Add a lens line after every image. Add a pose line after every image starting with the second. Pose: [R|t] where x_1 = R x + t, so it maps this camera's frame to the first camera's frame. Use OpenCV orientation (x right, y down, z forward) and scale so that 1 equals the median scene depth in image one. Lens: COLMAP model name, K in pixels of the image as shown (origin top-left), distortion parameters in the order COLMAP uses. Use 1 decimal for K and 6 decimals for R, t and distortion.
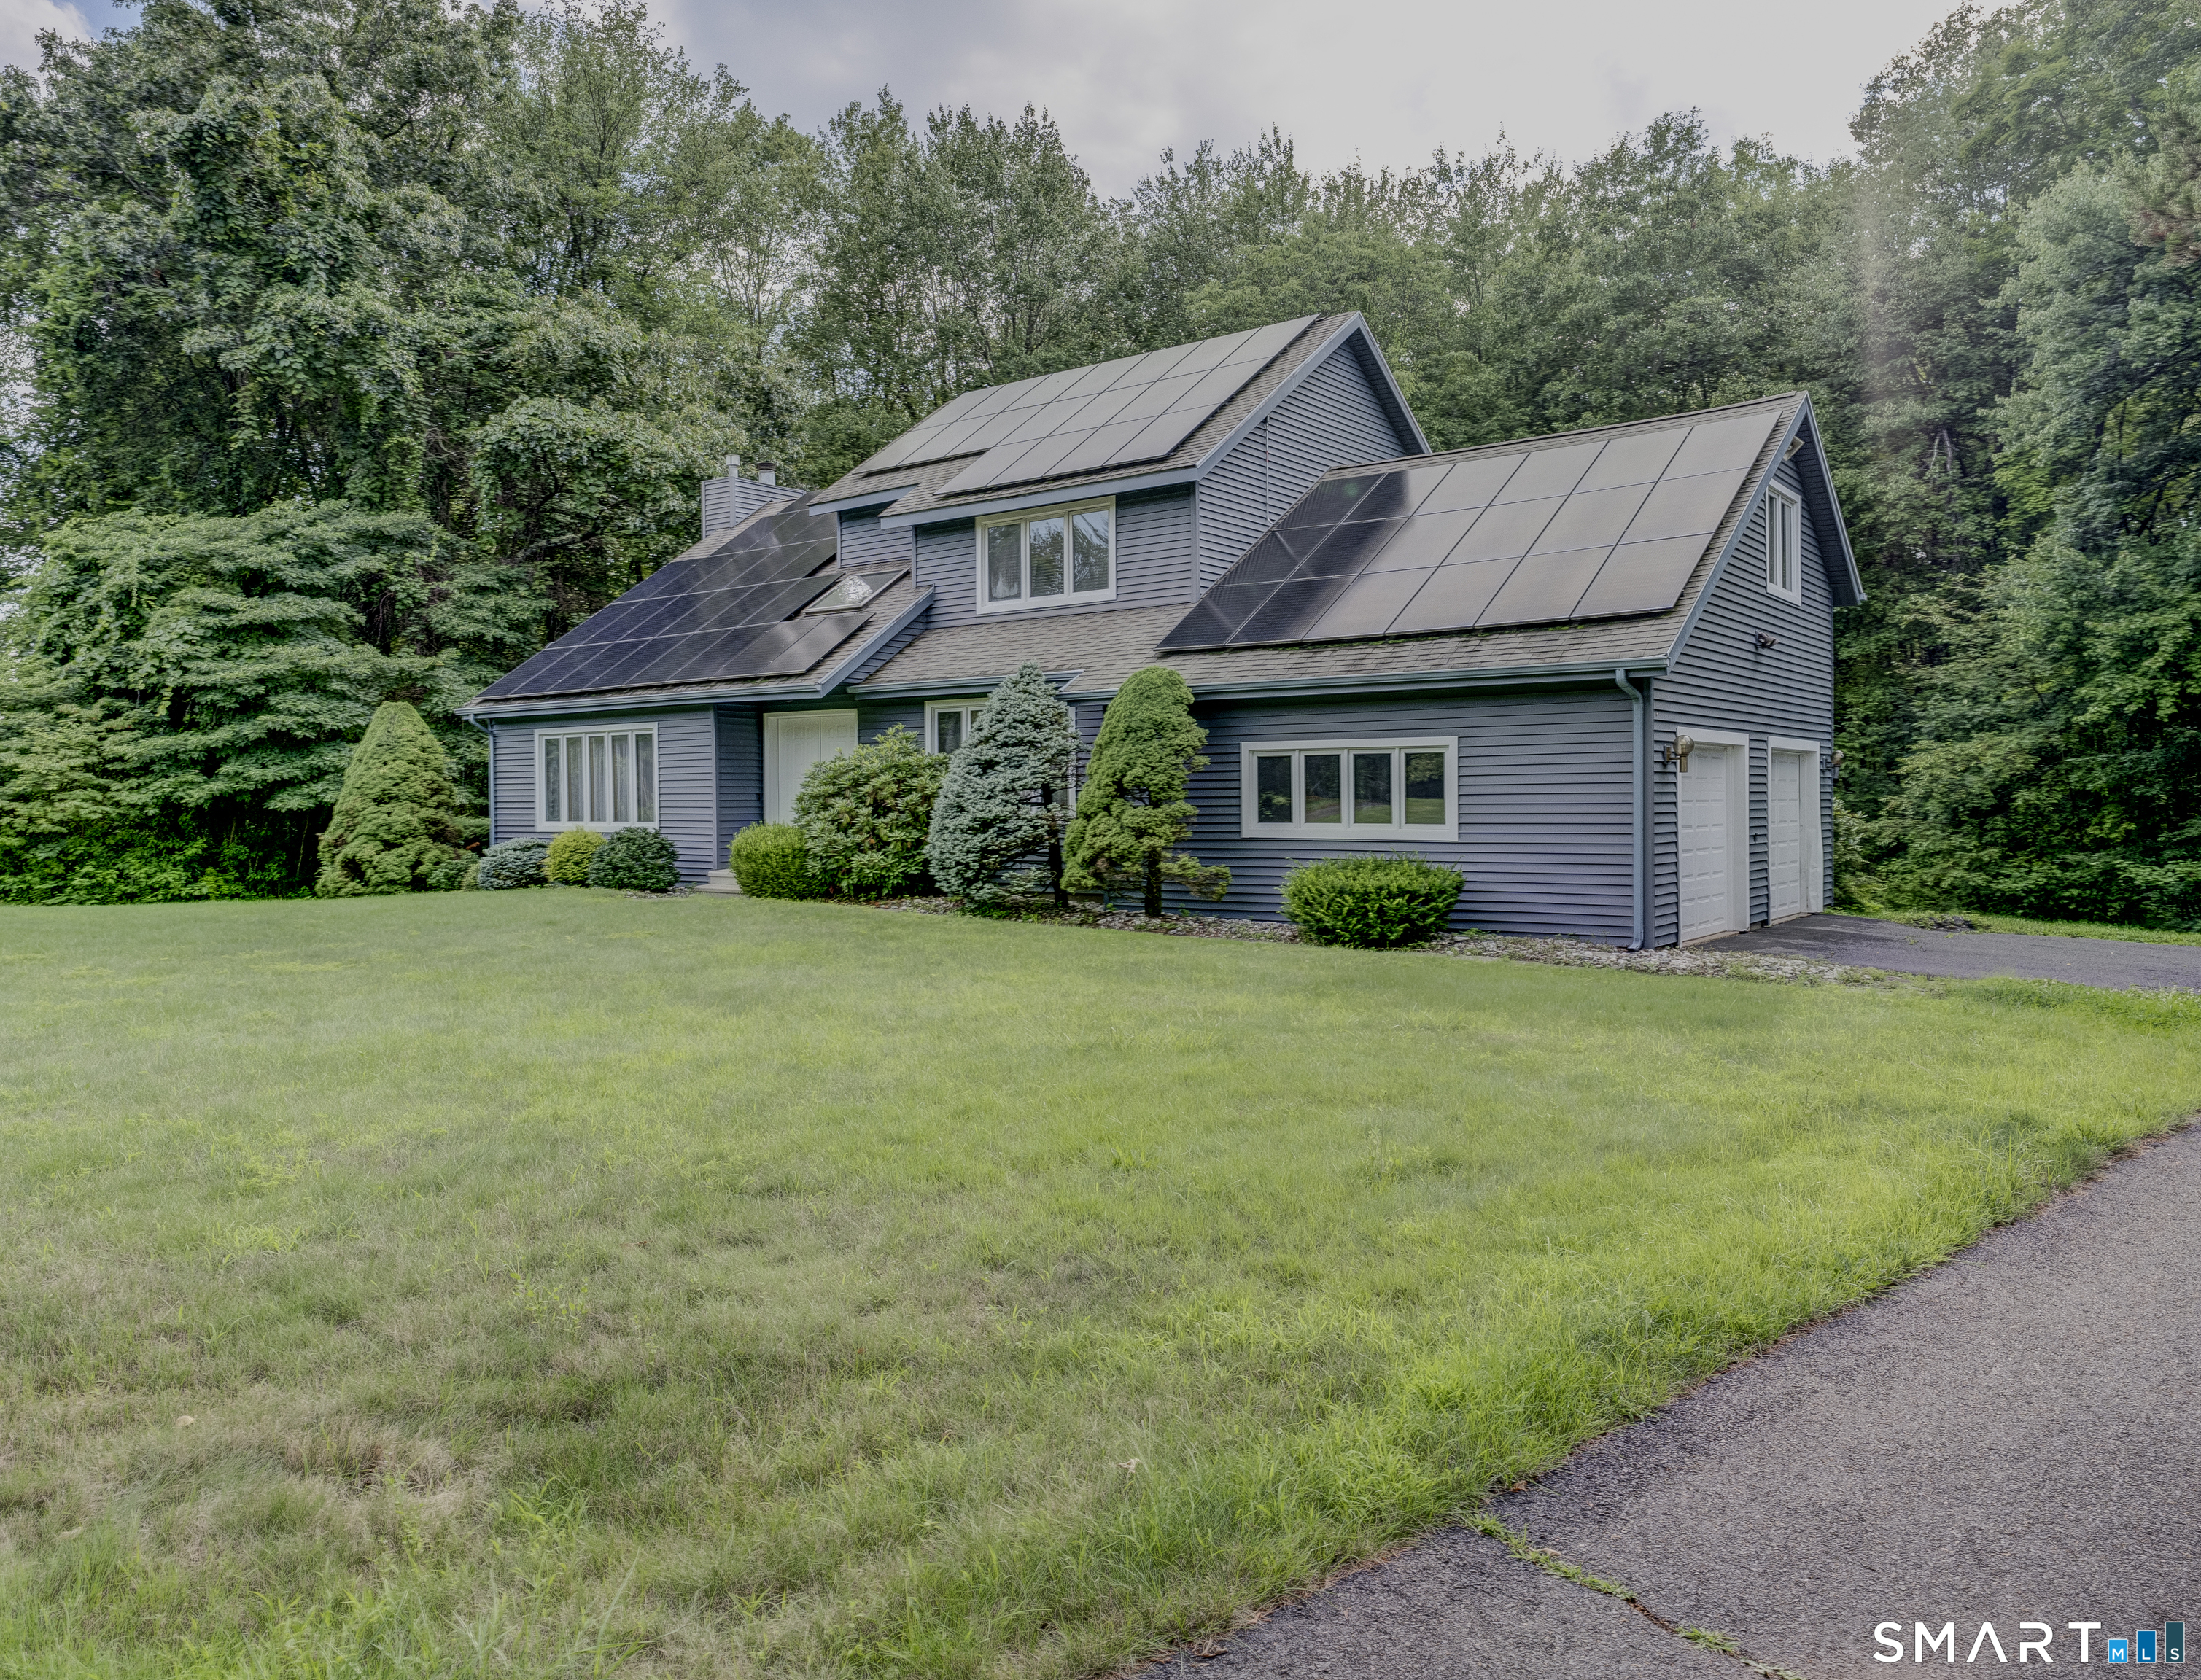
lens RADIAL K [[1520.0, 0, 1100.5], [0, 1520.0, 840.0], [0, 0, 1]] dist [0.000585, 0.001102]
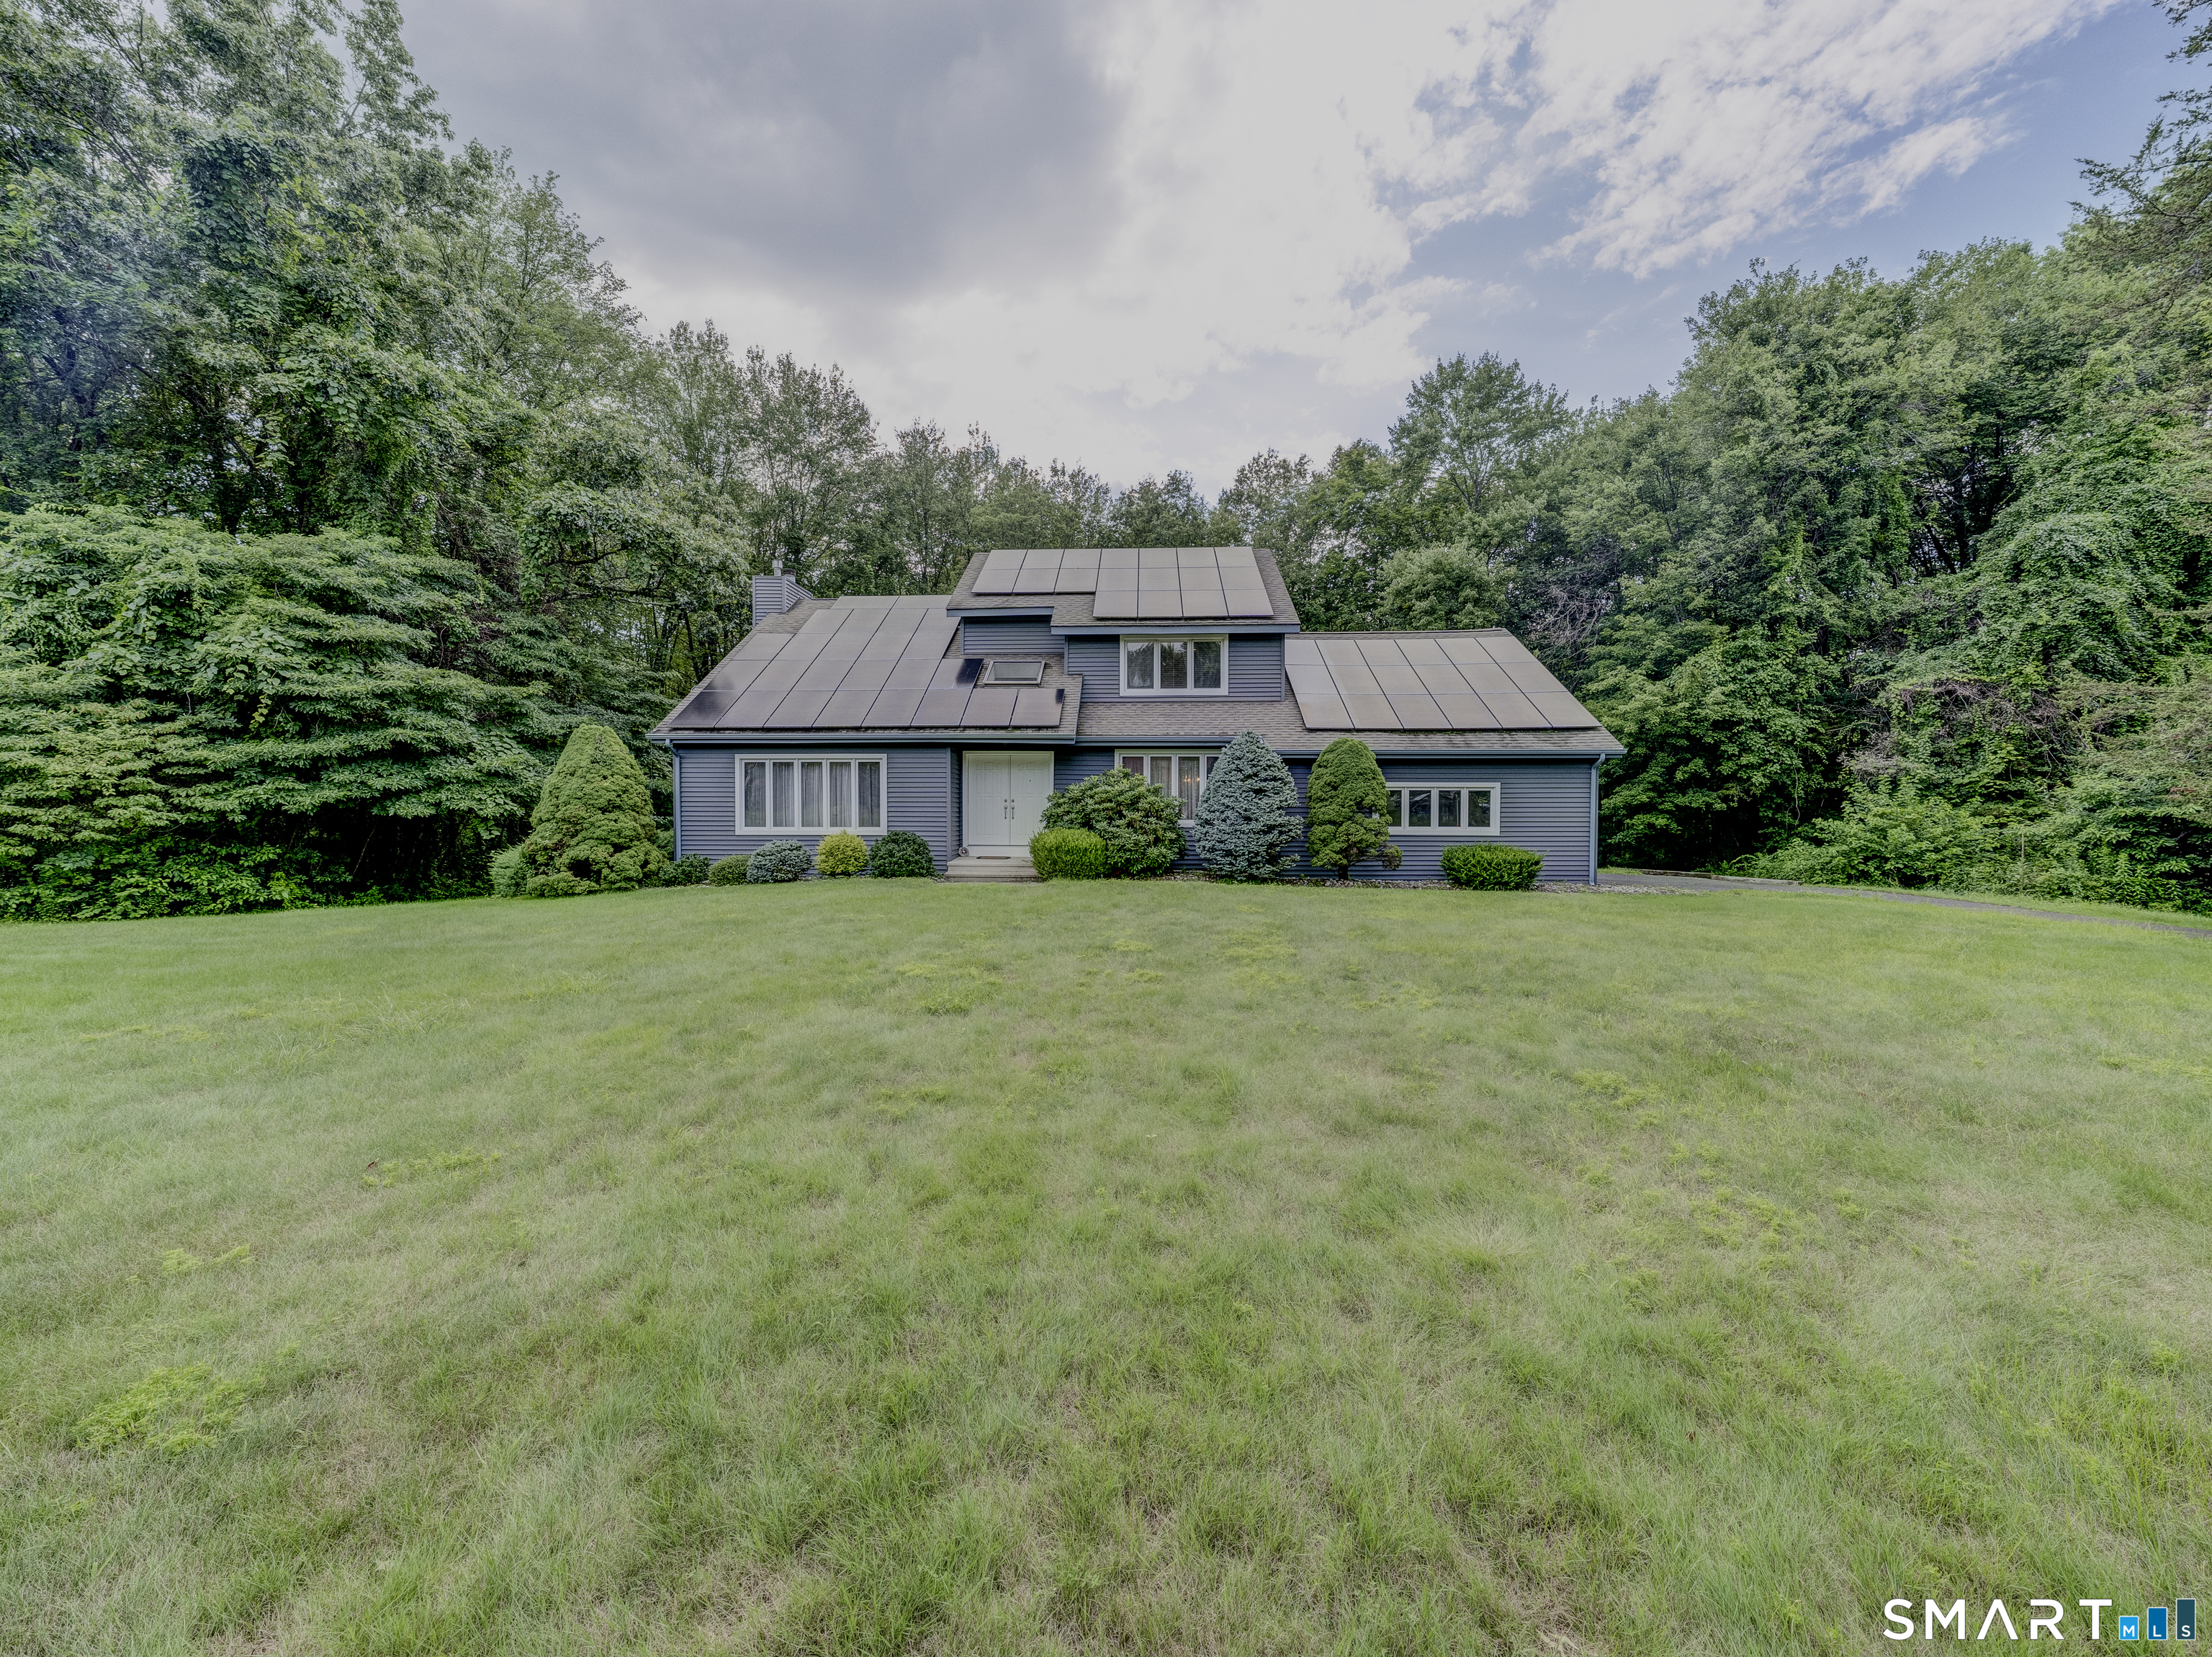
lens RADIAL K [[827.0, 0, 1106.0], [0, 827.0, 828.5], [0, 0, 1]] dist [-0.001617, 0.000137]
pose [[0.824128, -0.005389, 0.566378, -0.463095], [0.007987, 0.999966, -0.002107, -0.006285], [-0.566347, 0.006260, 0.824143, 0.235361]]
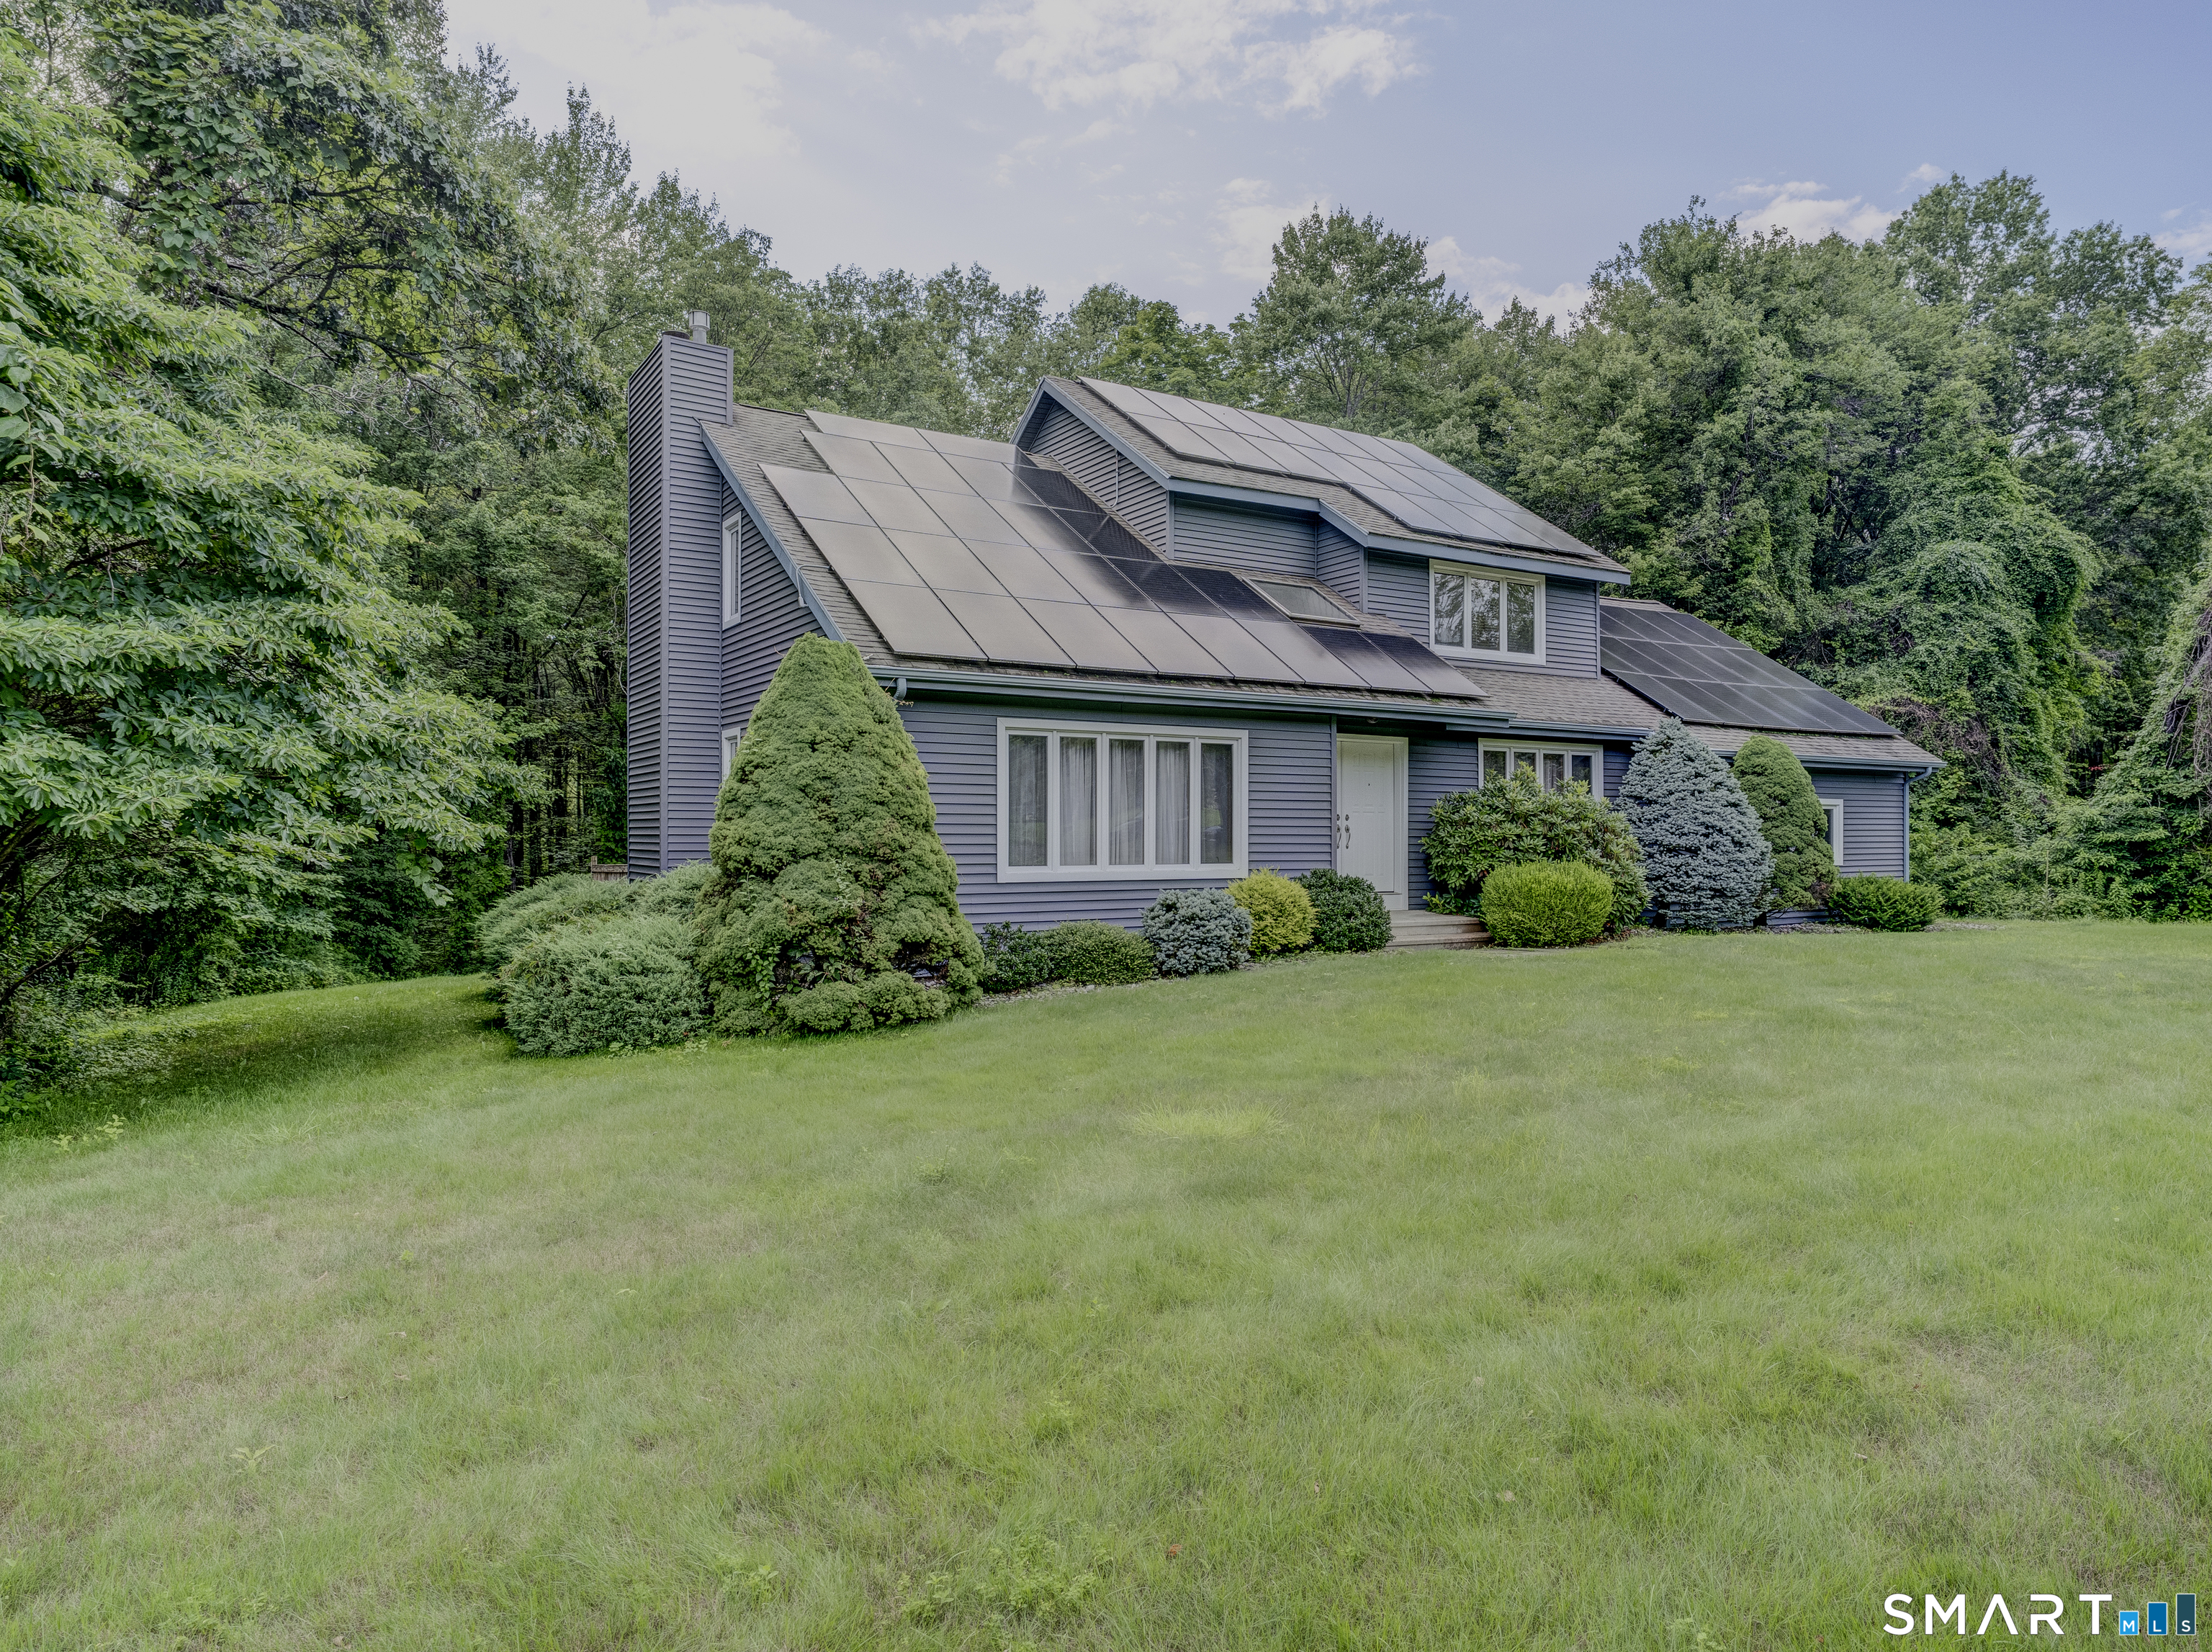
lens RADIAL K [[1344.8, 0, 1106.0], [0, 1344.8, 826.0], [0, 0, 1]] dist [0.016286, 0.000188]
pose [[0.372727, 0.017890, 0.927769, -0.785379], [0.022892, 0.999333, -0.028466, -0.010916], [-0.927659, 0.031849, 0.372069, 0.690668]]
